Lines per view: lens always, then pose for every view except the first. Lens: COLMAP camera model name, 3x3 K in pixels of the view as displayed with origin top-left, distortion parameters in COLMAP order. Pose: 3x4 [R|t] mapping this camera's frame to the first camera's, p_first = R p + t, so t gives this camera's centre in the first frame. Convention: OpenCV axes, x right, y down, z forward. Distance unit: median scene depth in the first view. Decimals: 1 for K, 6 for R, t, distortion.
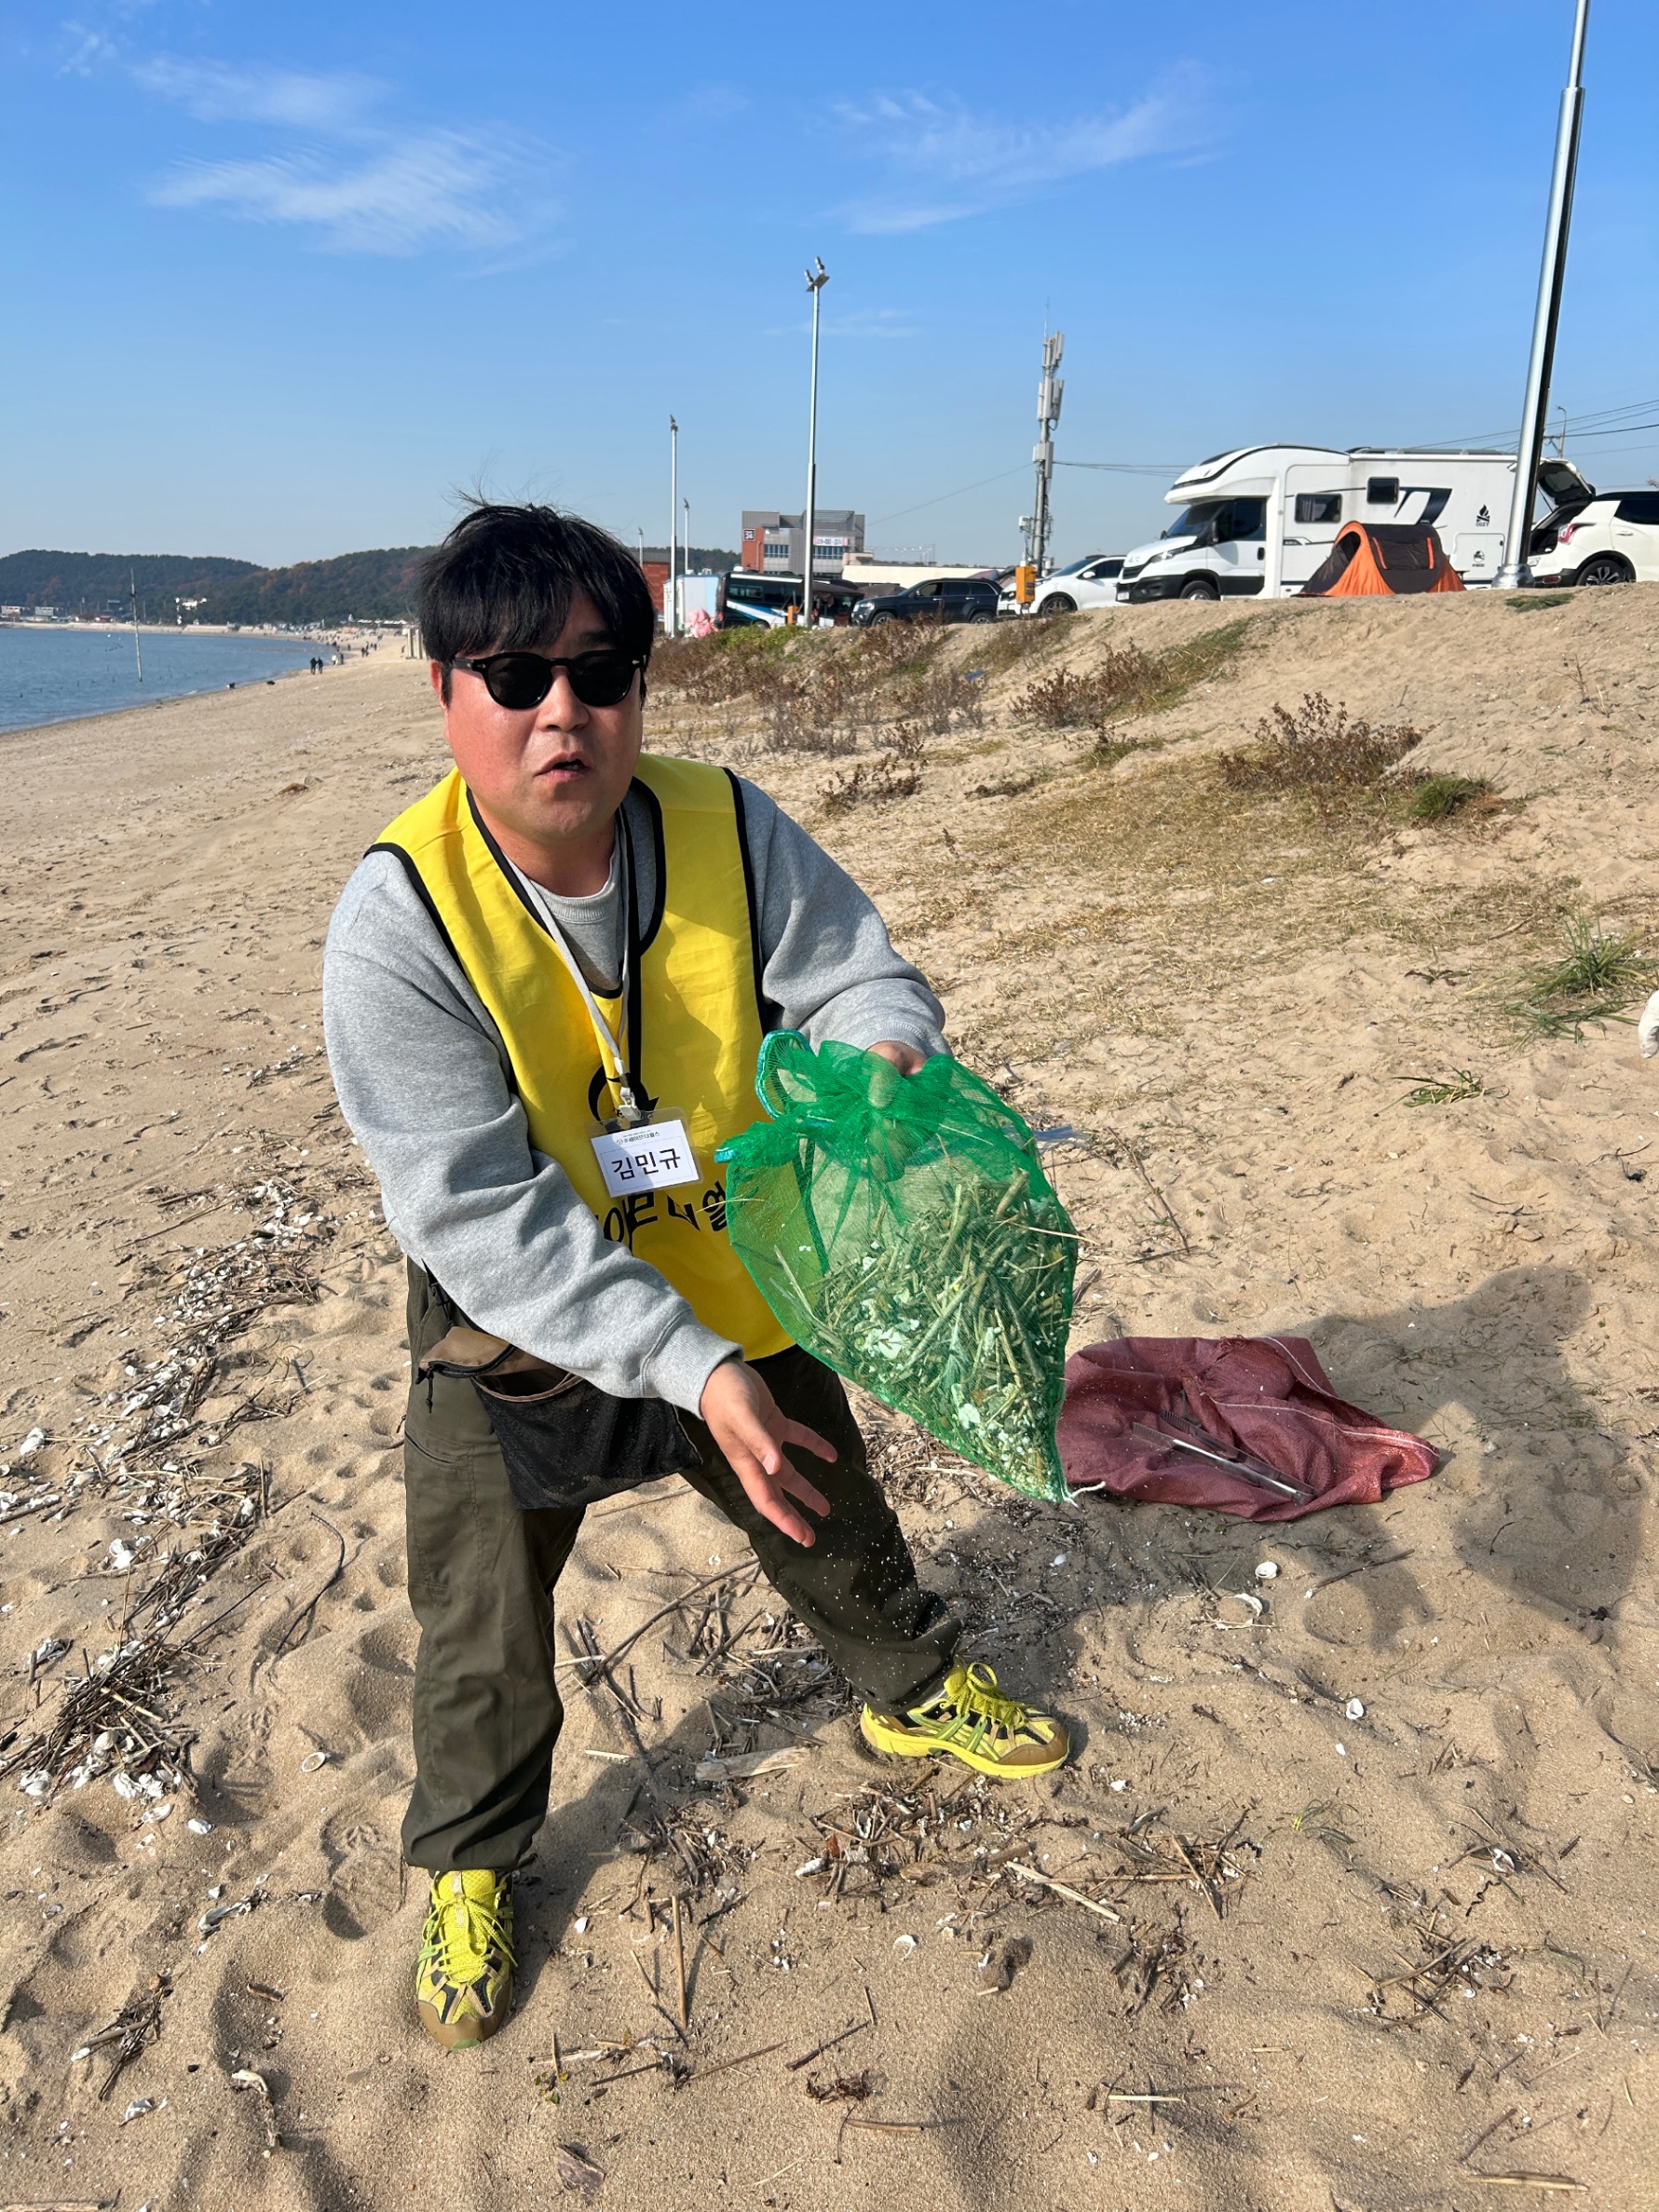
lens RADIAL K [[1765.3, 0, 829.5], [0, 1765.3, 1106.0], [0, 0, 1]] dist [0.043851, -0.048687]
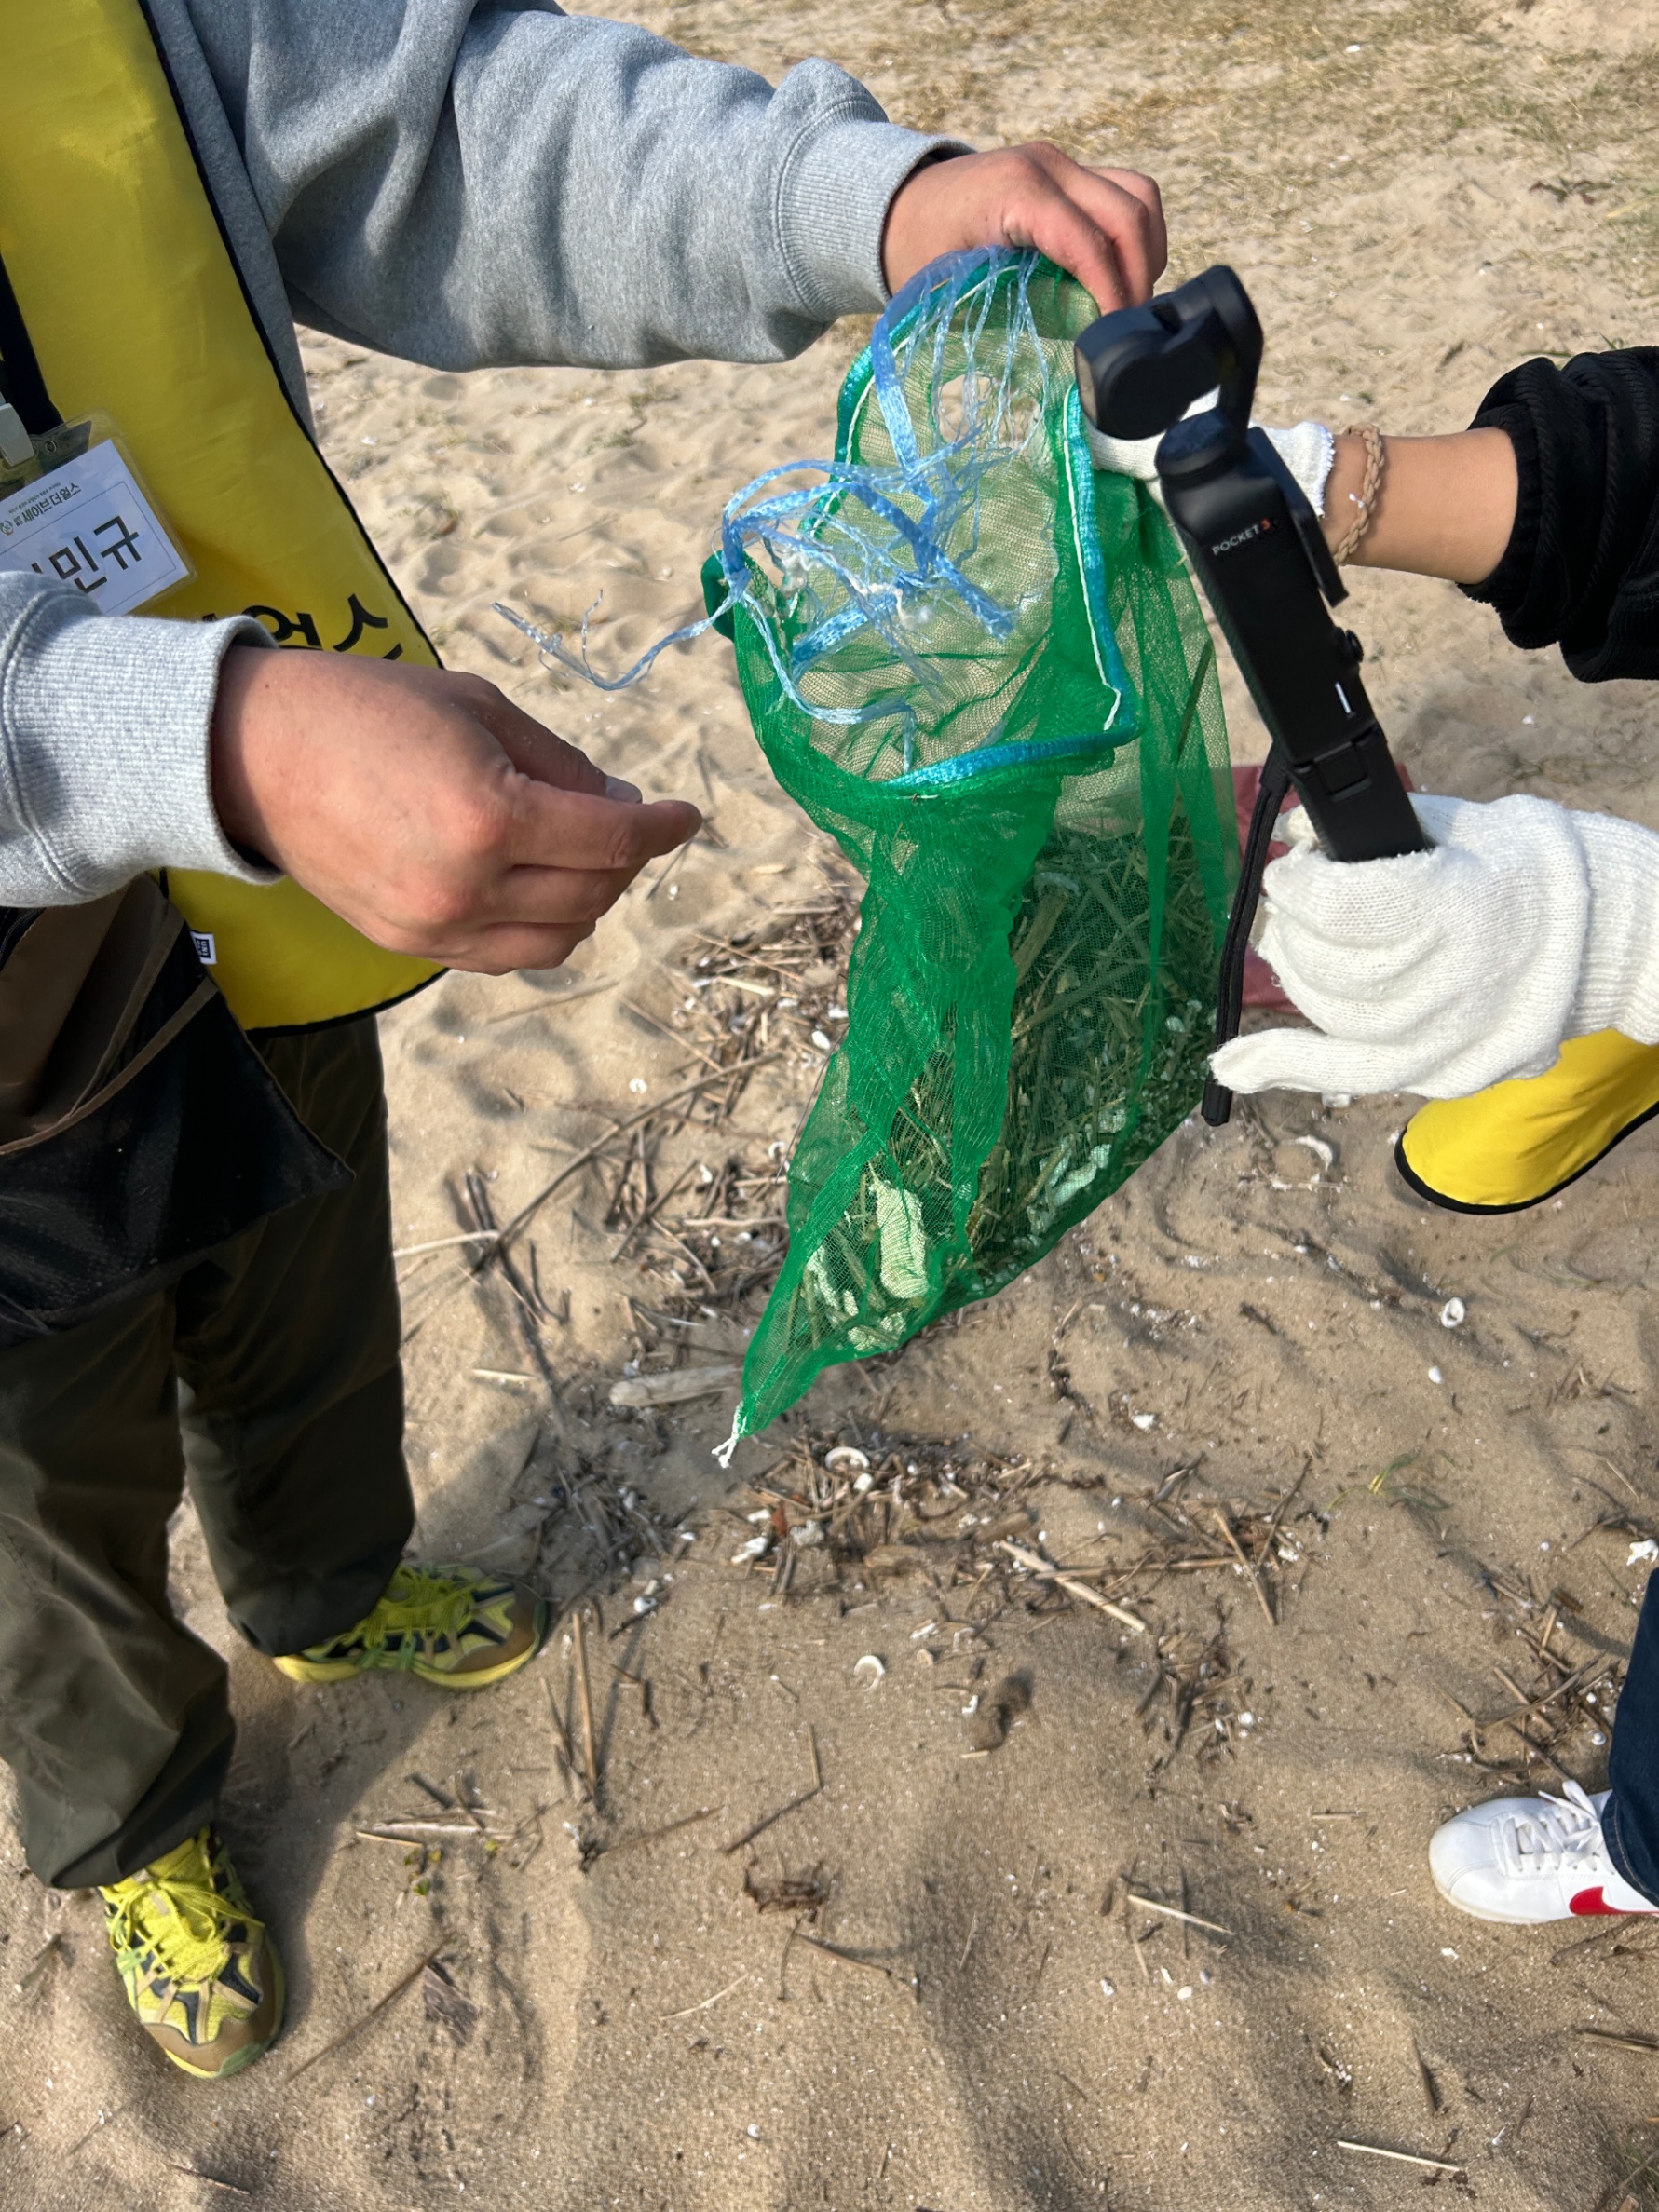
lens RADIAL K [[1510.1, 0, 829.5], [0, 1510.1, 1106.0], [0, 0, 1]] dist [0.043635, -0.044642]
pose [[0.999707, -0.023125, -0.007194, 0.029042], [0.023890, 0.892843, 0.449733, -0.043984], [-0.003977, -0.449773, 0.893134, 0.429289]]
